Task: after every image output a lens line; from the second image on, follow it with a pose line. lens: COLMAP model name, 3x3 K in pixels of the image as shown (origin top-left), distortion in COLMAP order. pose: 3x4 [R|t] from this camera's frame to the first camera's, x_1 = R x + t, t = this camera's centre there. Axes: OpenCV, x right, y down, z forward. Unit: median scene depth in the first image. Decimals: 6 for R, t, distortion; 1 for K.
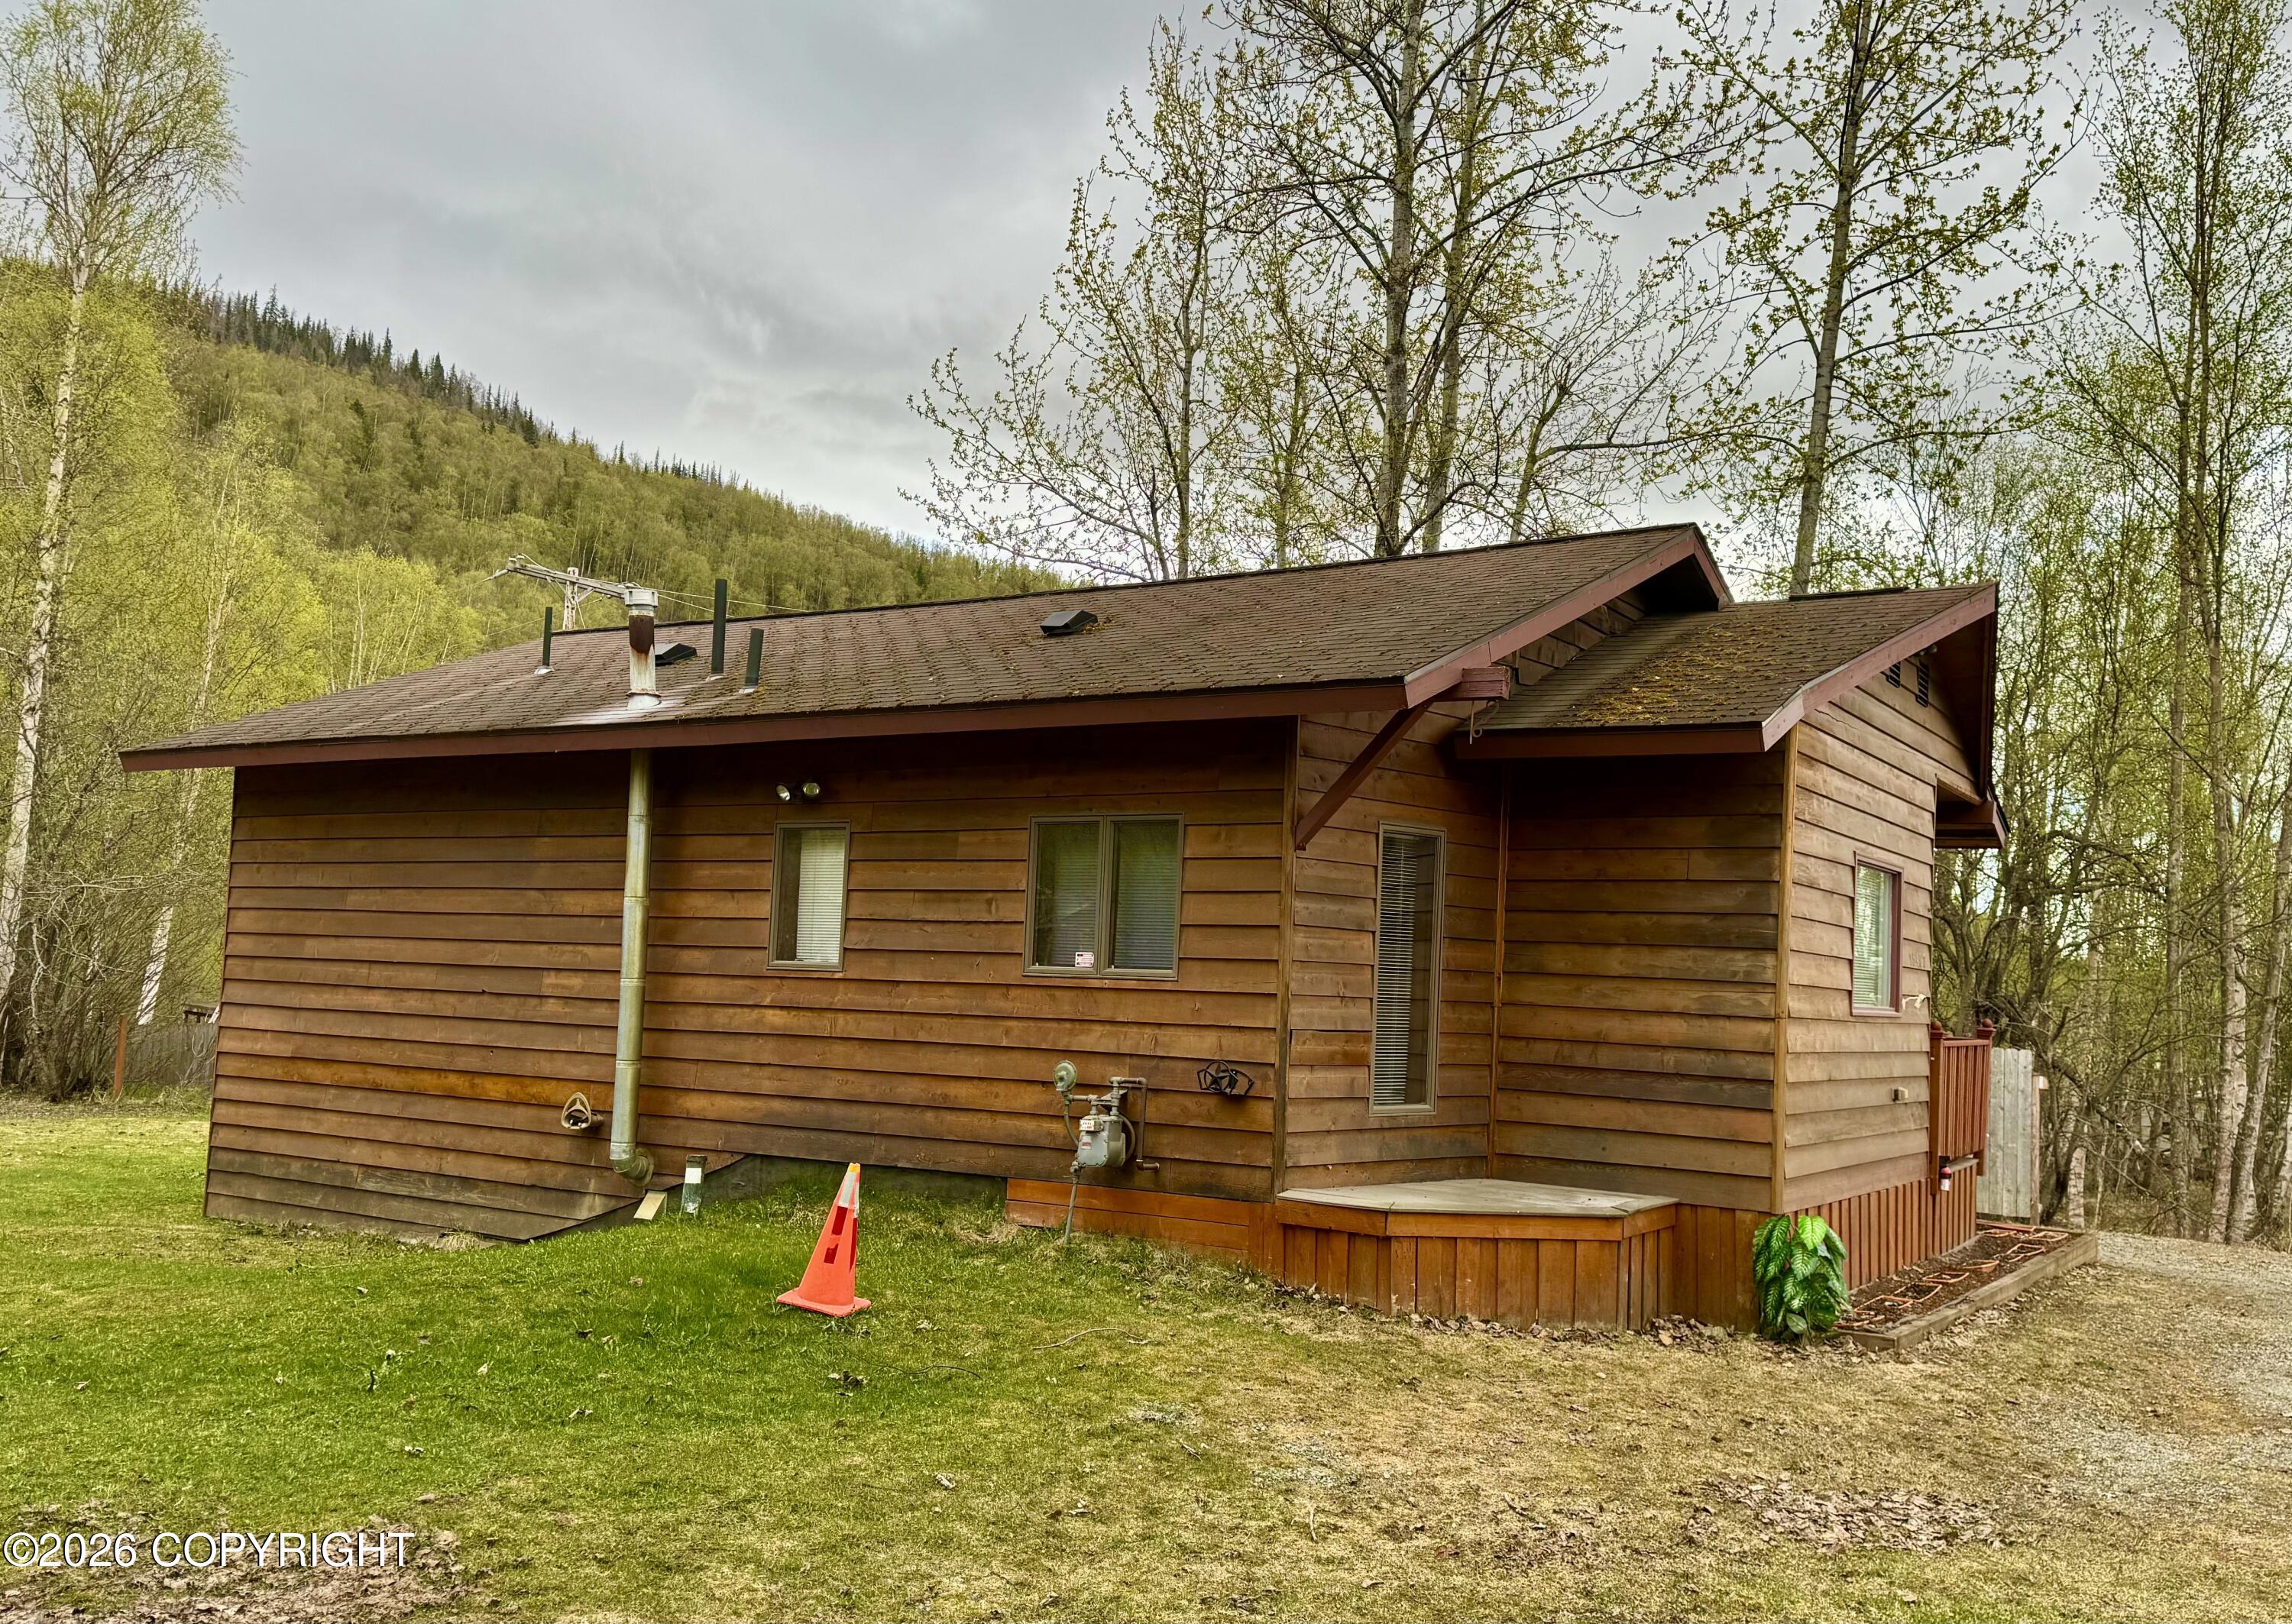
lens RADIAL K [[1974.7, 0, 1146.0], [0, 1974.7, 812.0], [0, 0, 1]] dist [0.000630, -0.003202]
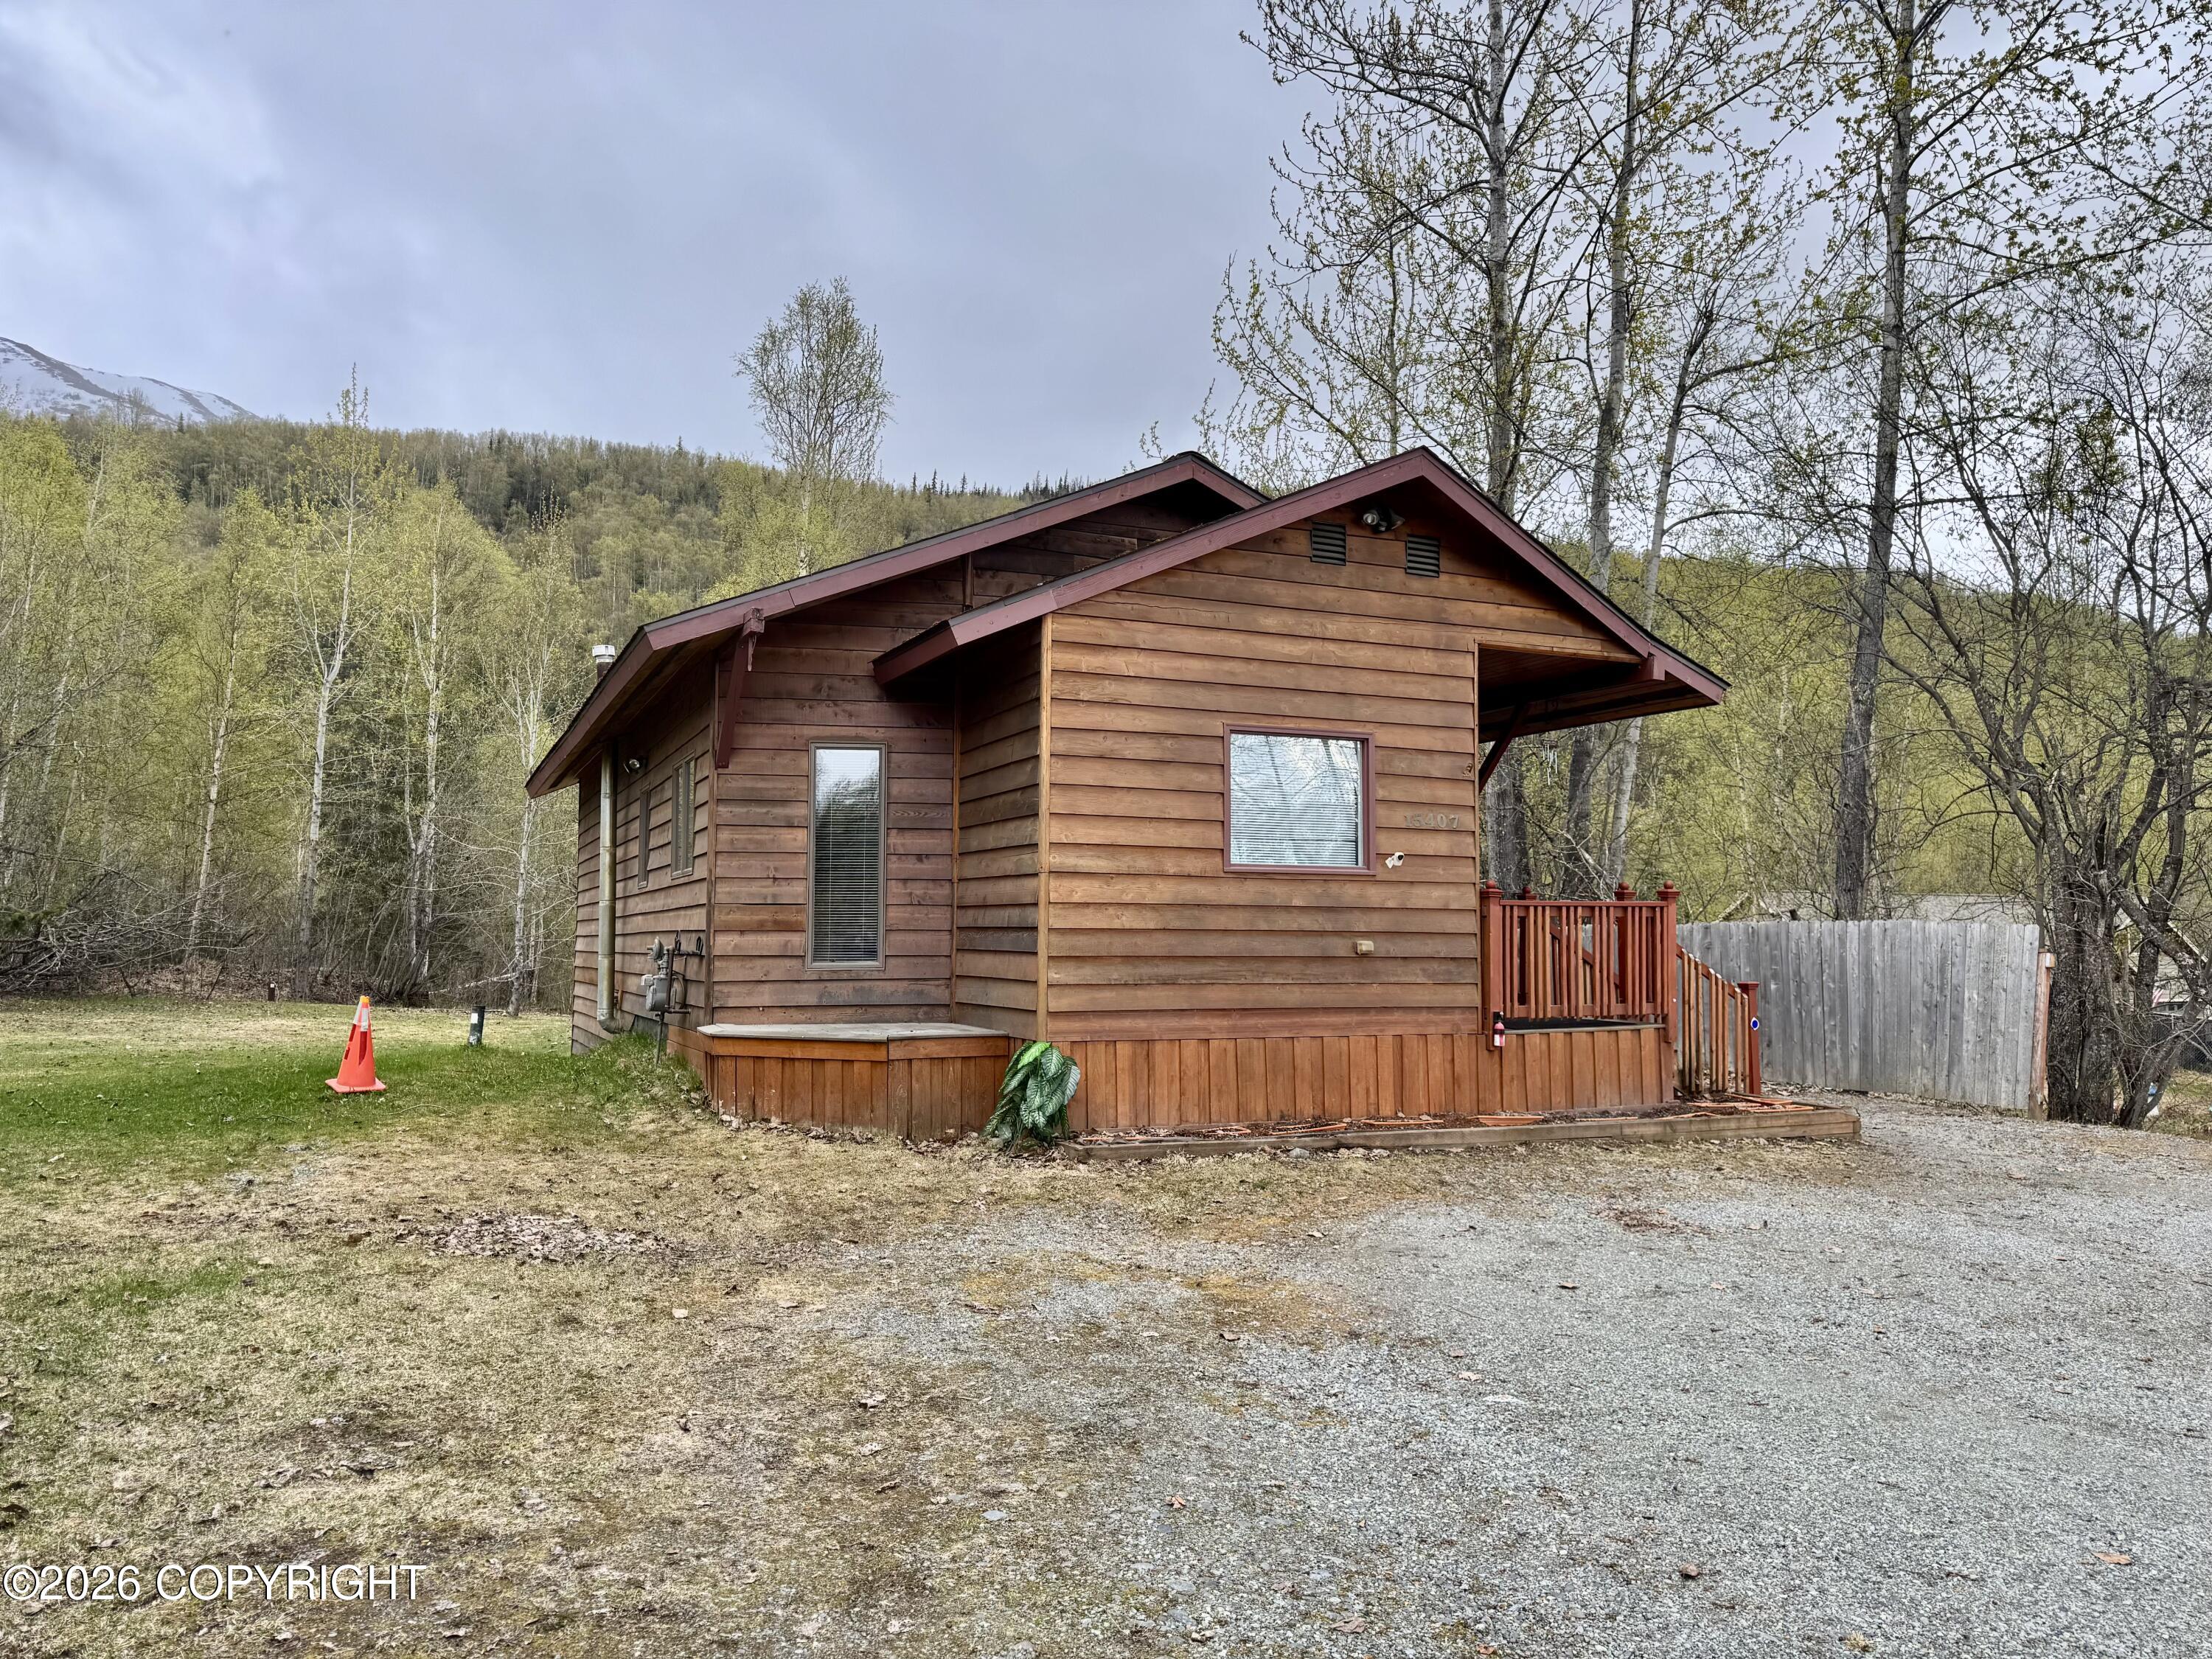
lens RADIAL K [[1550.3, 0, 1106.0], [0, 1550.3, 829.5], [0, 0, 1]] dist [0.000134, -0.000011]
pose [[0.834109, -0.078224, -0.546025, 0.681577], [0.079357, 0.996613, -0.021550, 0.082062], [0.545861, -0.025356, 0.837492, 0.216858]]
